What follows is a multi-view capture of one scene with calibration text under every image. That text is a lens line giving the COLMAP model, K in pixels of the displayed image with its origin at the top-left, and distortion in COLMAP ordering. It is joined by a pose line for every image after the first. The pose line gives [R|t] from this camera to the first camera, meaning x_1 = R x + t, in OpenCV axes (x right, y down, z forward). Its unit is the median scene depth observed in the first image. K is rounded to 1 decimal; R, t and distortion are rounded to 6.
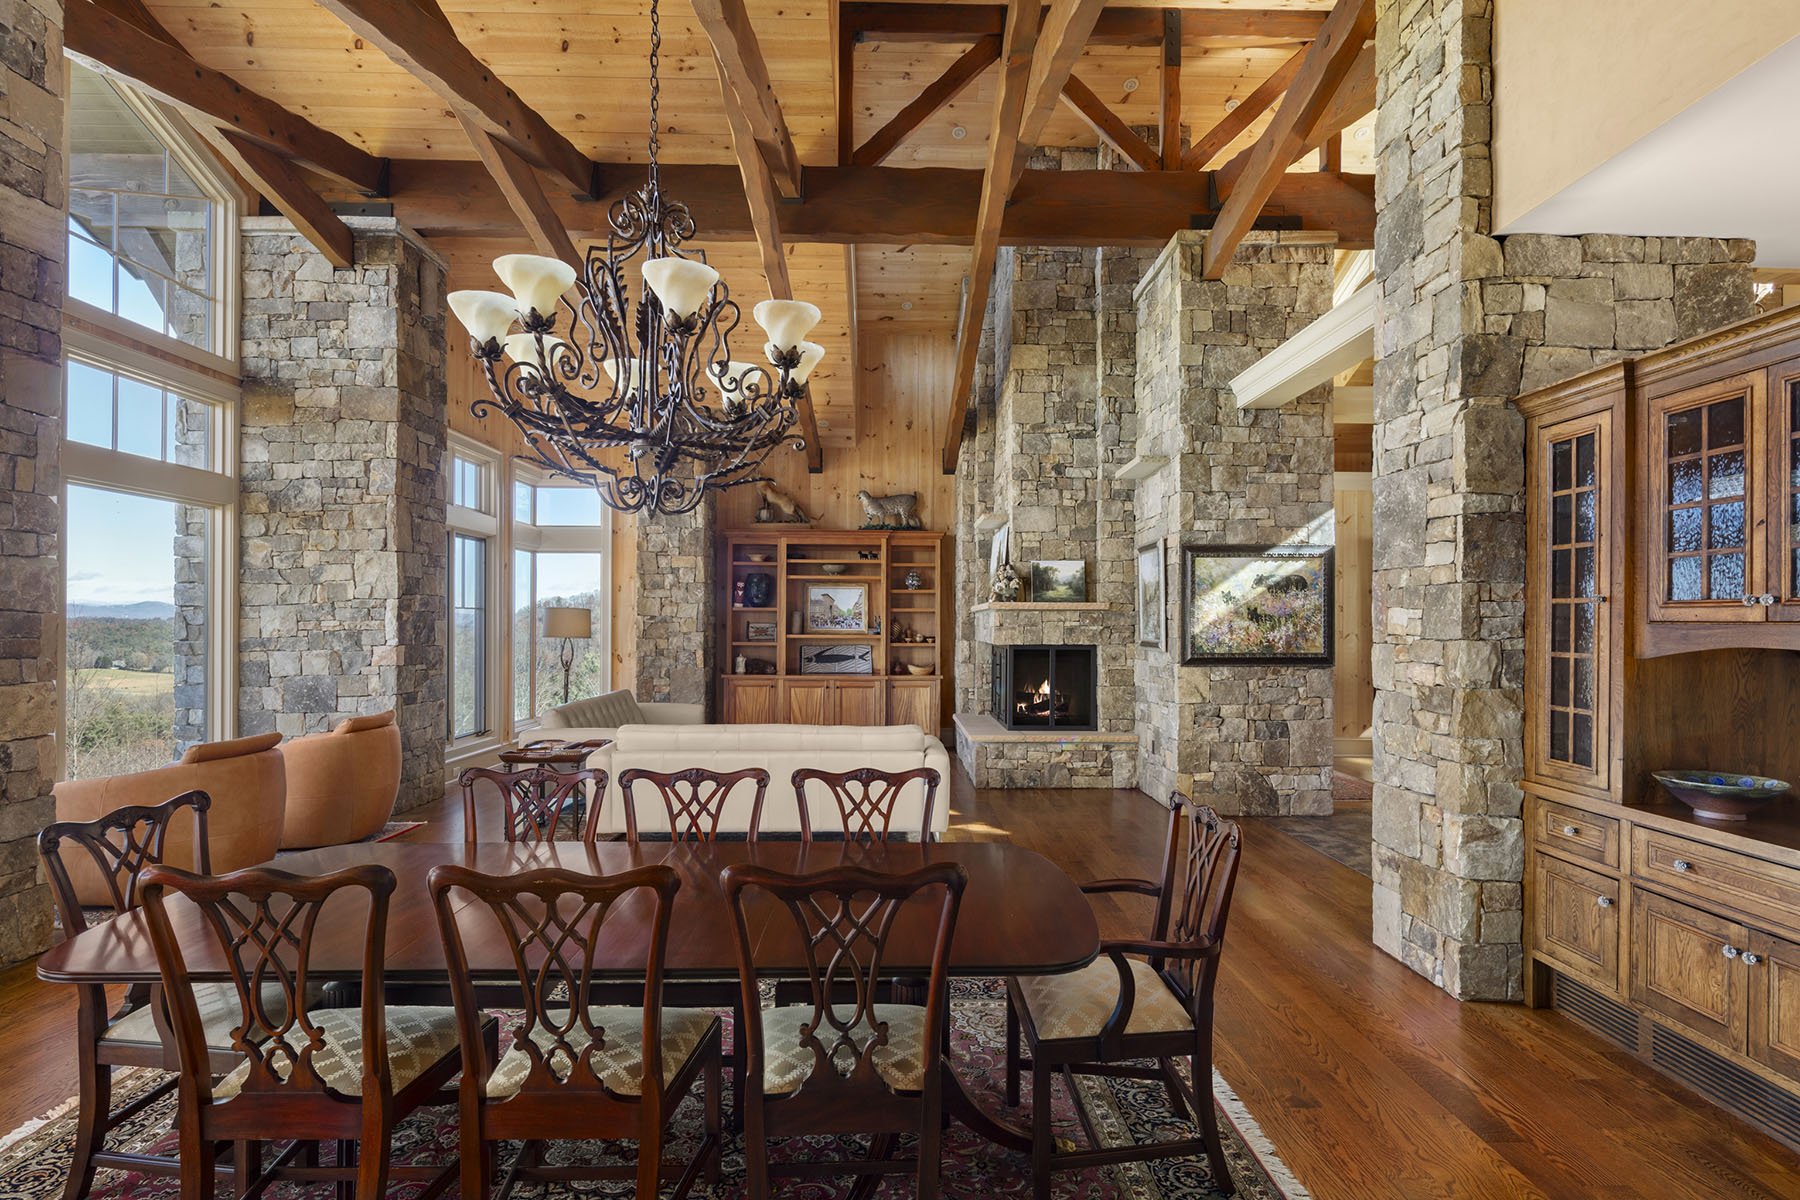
lens RADIAL K [[880.5, 0, 906.8], [0, 880.5, 638.8], [0, 0, 1]] dist [0.000067, -0.000355]
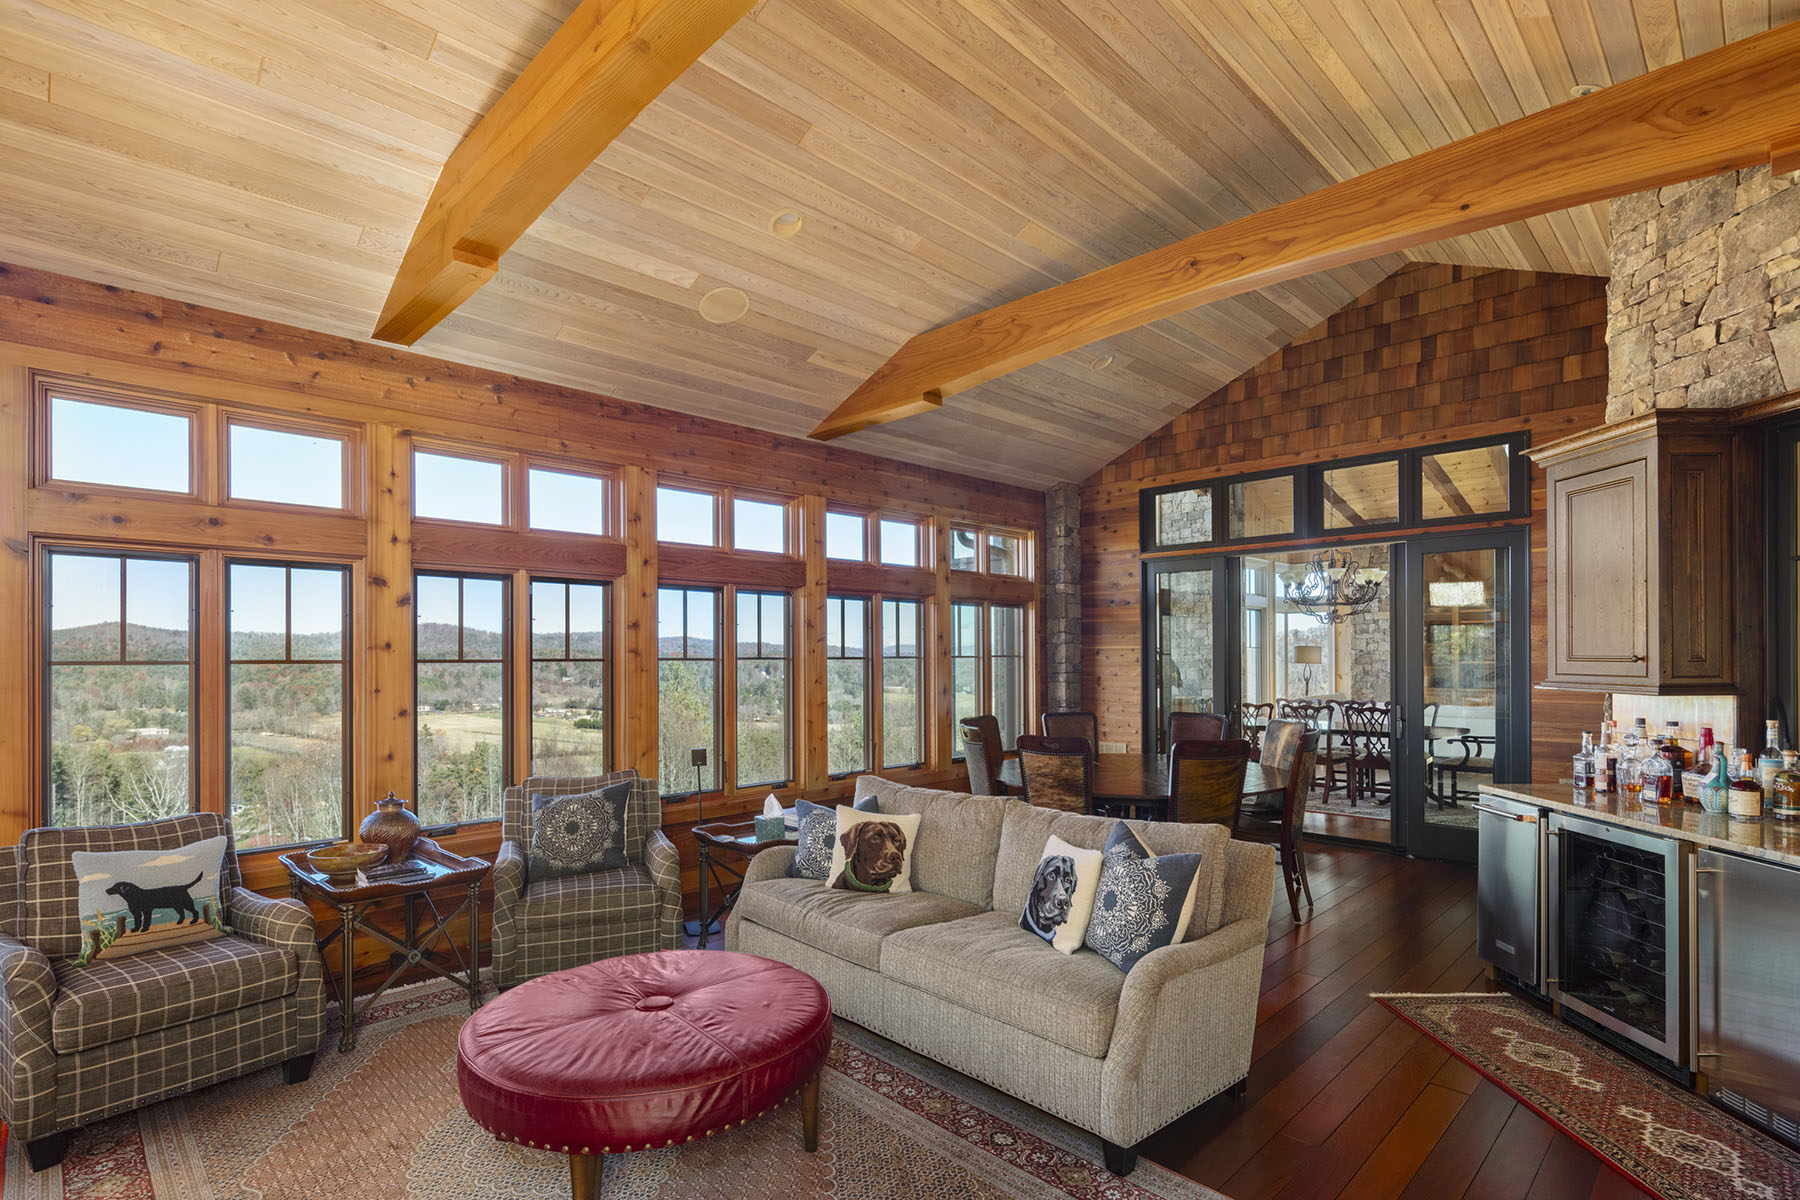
lens RADIAL K [[880.5, 0, 906.8], [0, 880.5, 638.8], [0, 0, 1]] dist [0.000067, -0.000355]
pose [[0.699300, -0.021648, -0.714501, 0.284813], [-0.004259, 0.999397, -0.034449, 0.012672], [0.714816, 0.027133, 0.698786, -0.730723]]
